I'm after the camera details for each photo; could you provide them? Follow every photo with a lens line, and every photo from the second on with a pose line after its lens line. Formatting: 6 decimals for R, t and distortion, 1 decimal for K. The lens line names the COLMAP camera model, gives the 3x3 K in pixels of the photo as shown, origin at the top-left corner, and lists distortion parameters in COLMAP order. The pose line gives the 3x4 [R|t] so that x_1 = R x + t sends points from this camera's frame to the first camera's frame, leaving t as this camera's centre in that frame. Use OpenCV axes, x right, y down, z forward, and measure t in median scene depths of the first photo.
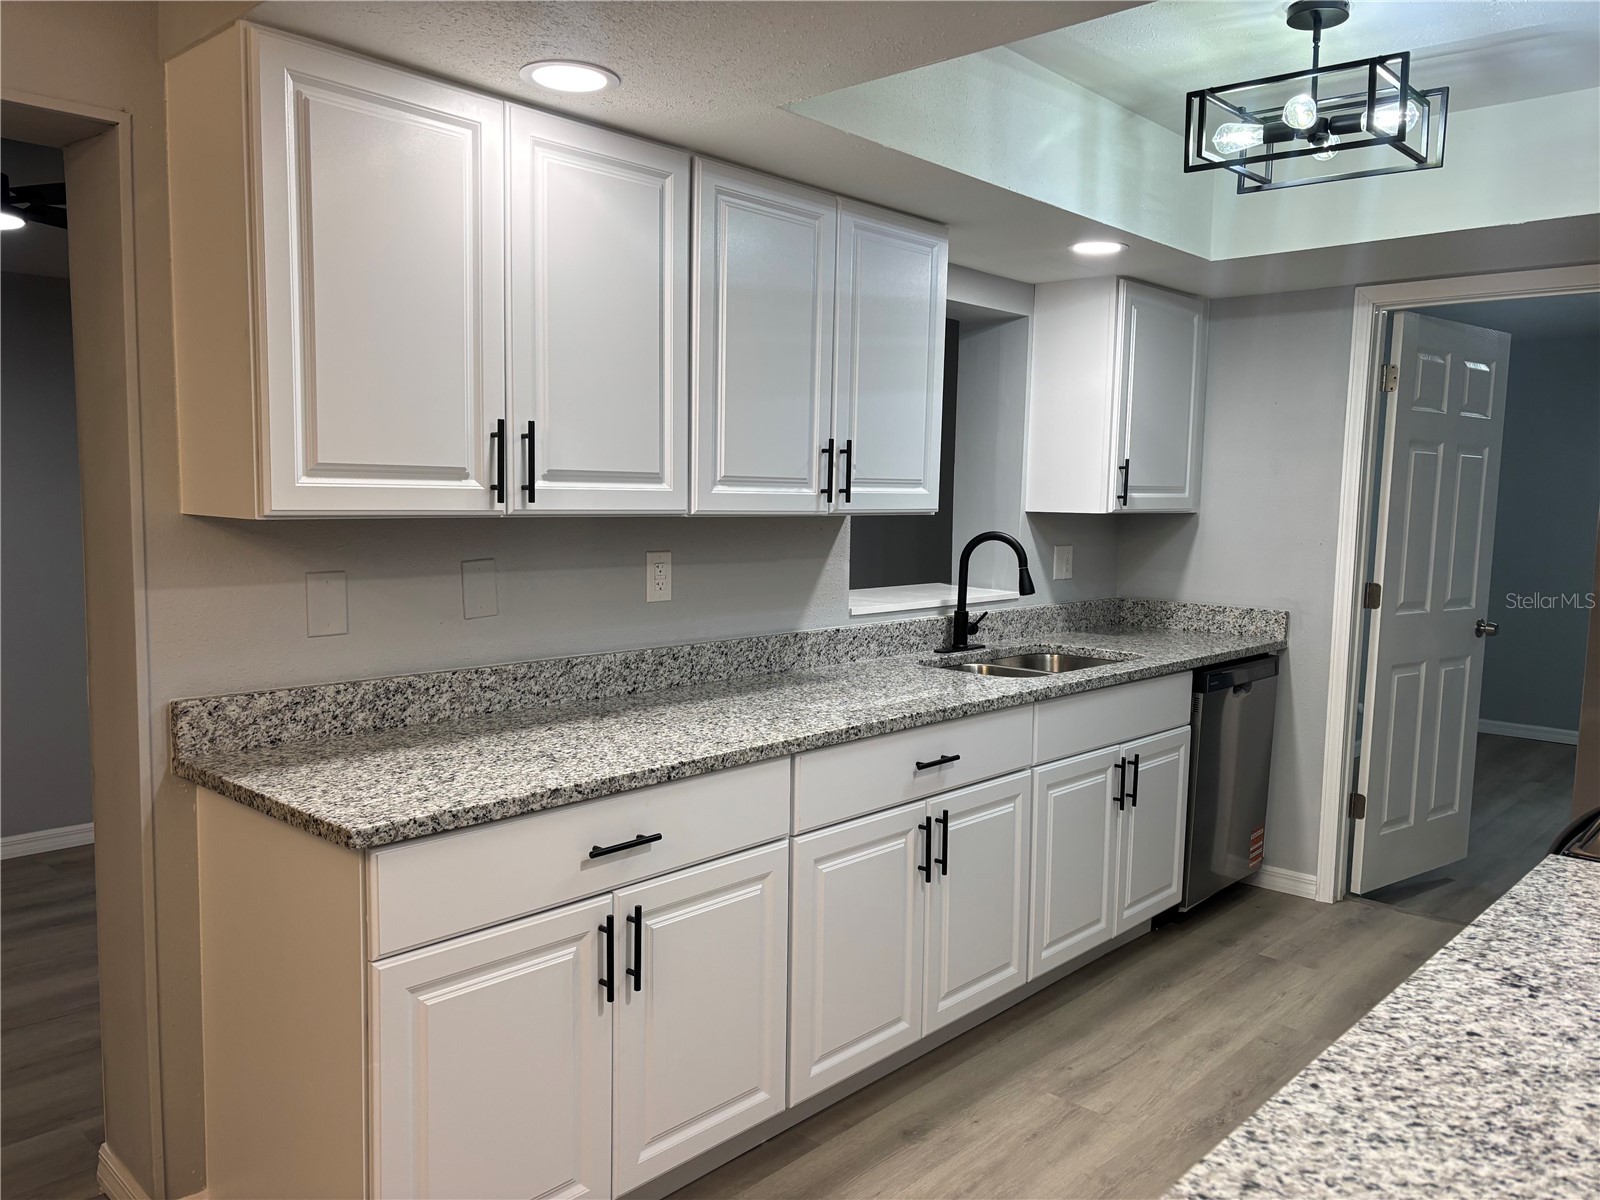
lens RADIAL K [[1205.9, 0, 805.2], [0, 1205.9, 609.5], [0, 0, 1]] dist [0.030071, -0.028349]
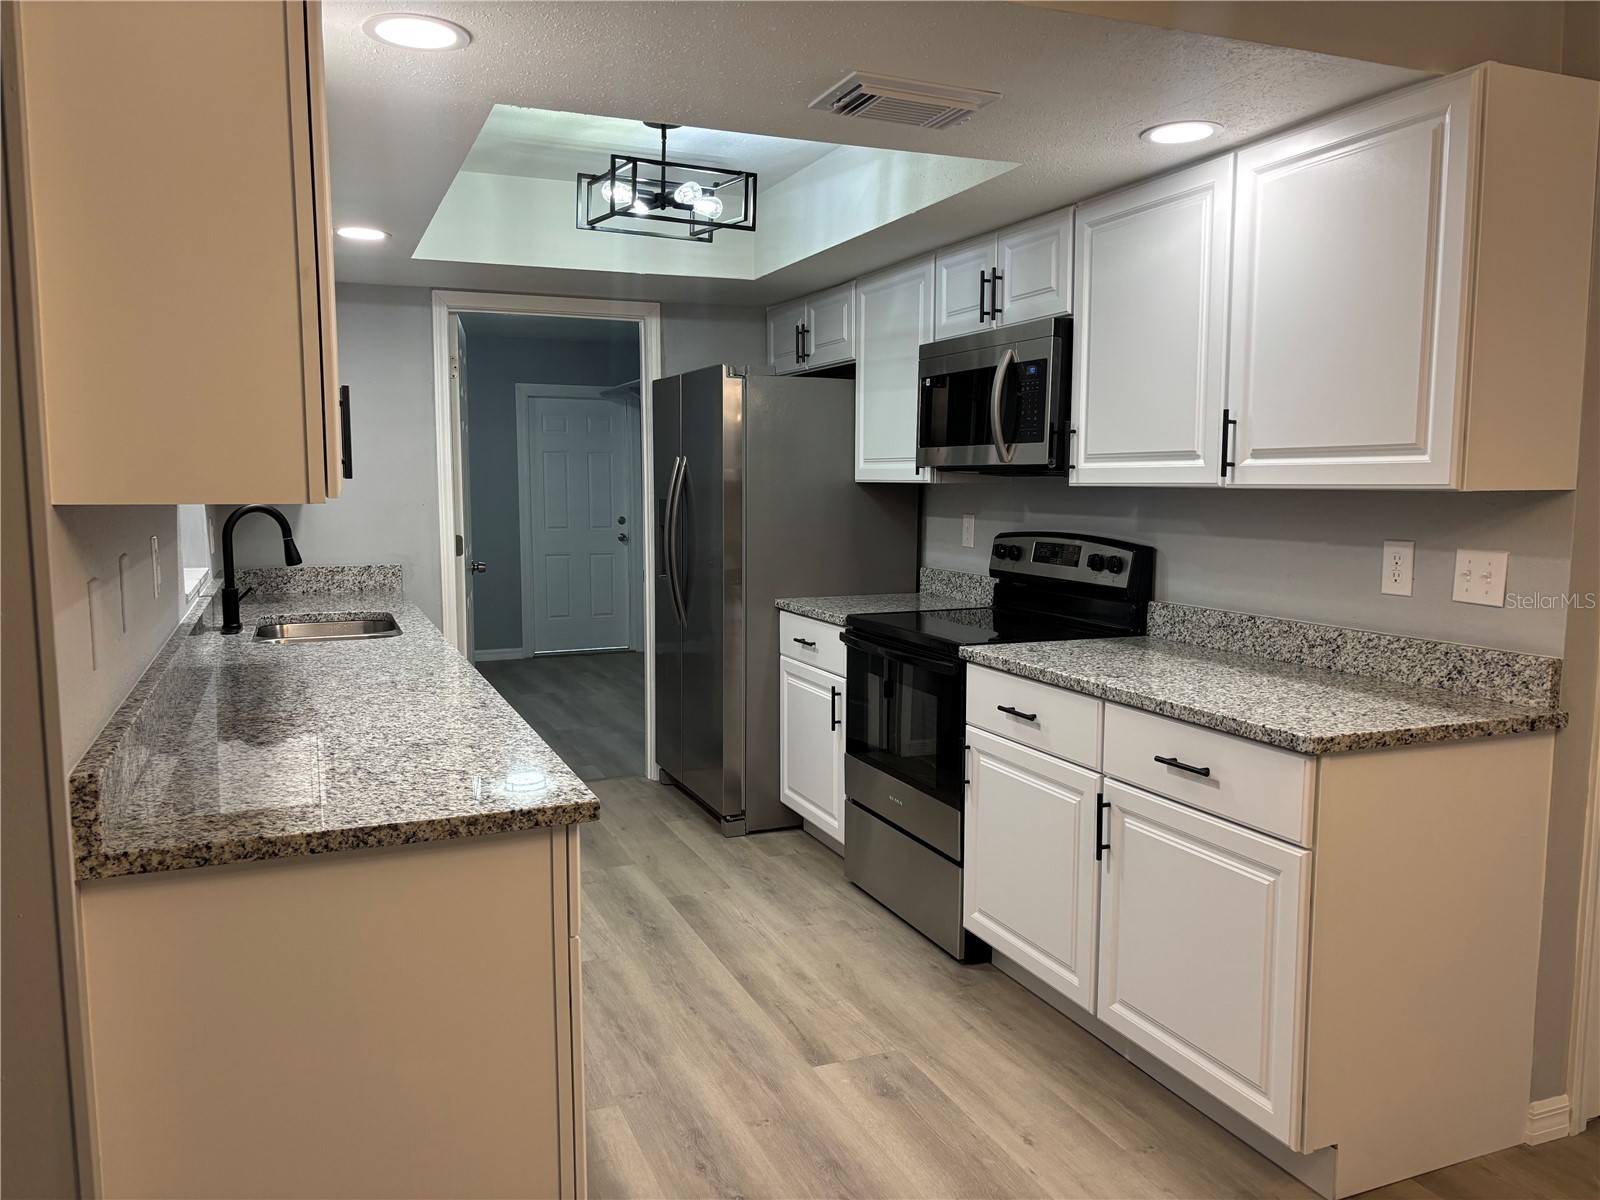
lens RADIAL K [[1205.9, 0, 805.2], [0, 1205.9, 609.5], [0, 0, 1]] dist [0.030071, -0.028349]
pose [[0.419713, -0.119465, 0.899761, -0.742194], [0.096085, 0.991578, 0.086835, -0.029835], [-0.902557, 0.050007, 0.427657, 0.250545]]
